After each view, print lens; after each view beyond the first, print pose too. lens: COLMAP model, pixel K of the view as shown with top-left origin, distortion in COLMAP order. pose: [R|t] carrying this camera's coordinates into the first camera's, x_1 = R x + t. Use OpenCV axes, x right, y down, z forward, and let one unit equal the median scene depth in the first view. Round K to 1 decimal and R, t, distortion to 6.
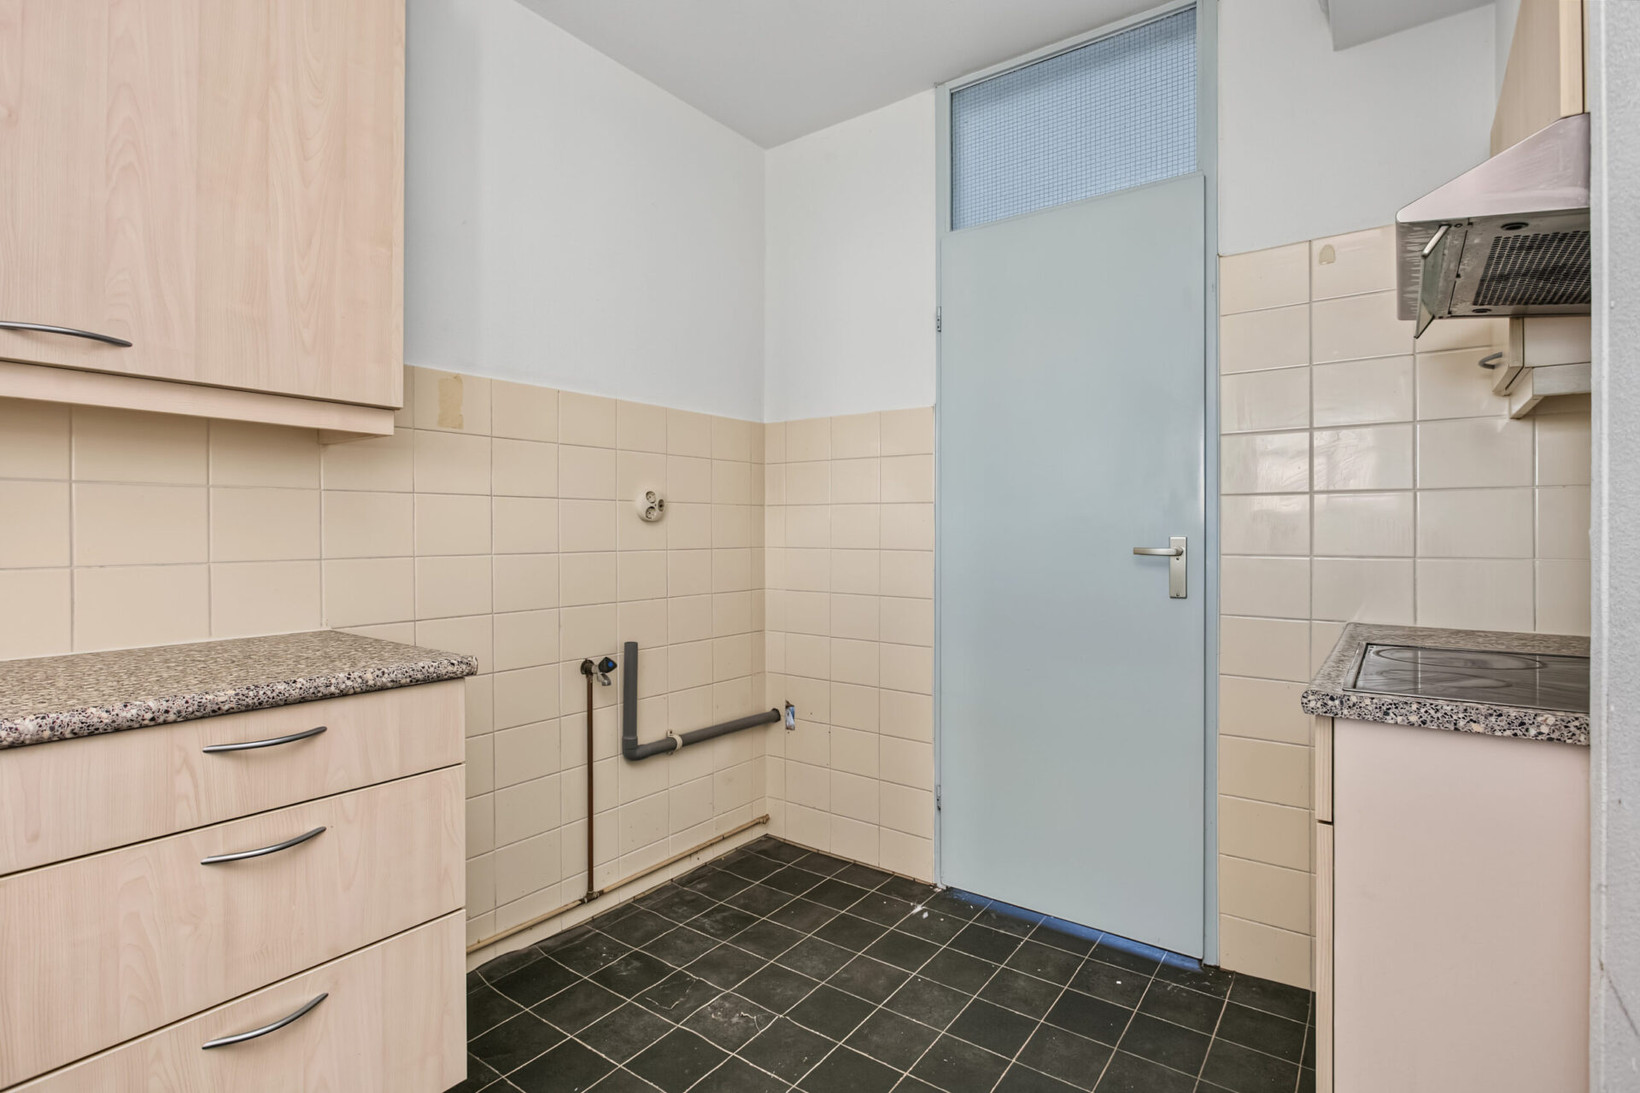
lens RADIAL K [[786.5, 0, 824.5], [0, 786.5, 532.4], [0, 0, 1]] dist [-0.015511, 0.006477]
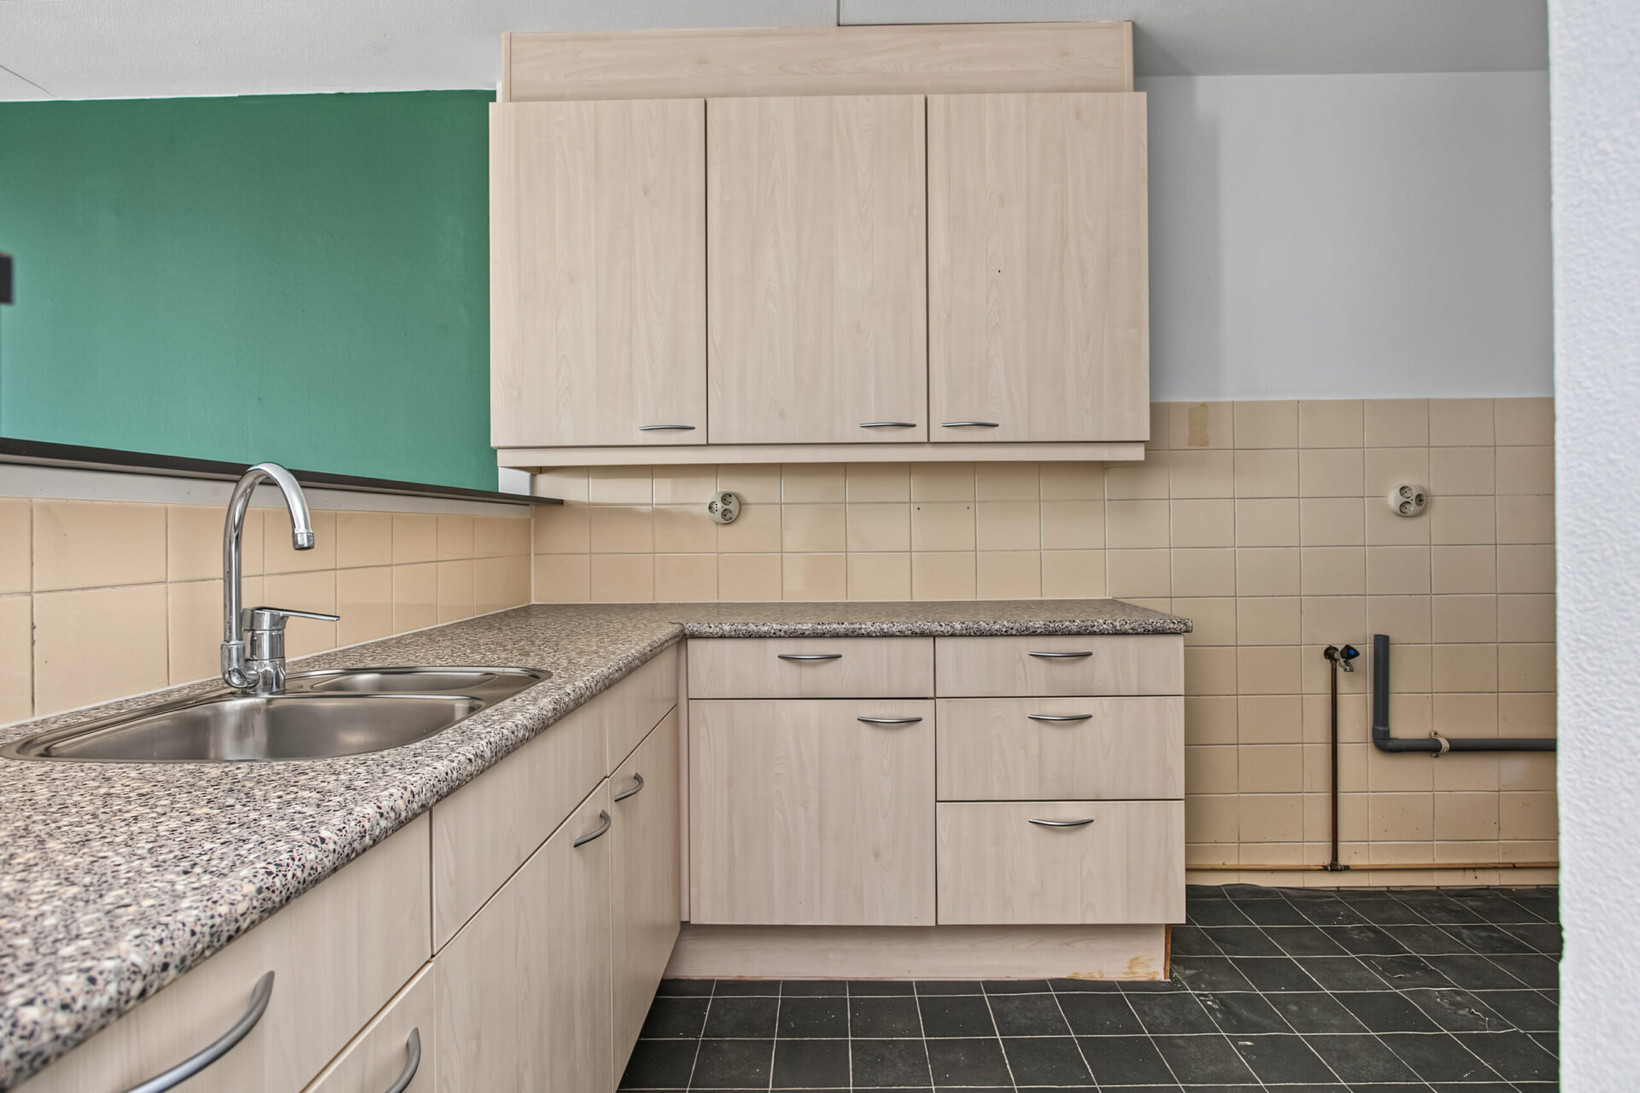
lens RADIAL K [[852.3, 0, 818.1], [0, 852.3, 540.0], [0, 0, 1]] dist [0.003772, 0.000209]
pose [[0.570534, 0.001532, -0.821272, 0.277101], [0.009190, 0.999924, 0.008249, 0.000246], [0.821222, -0.012254, 0.570477, -0.263182]]
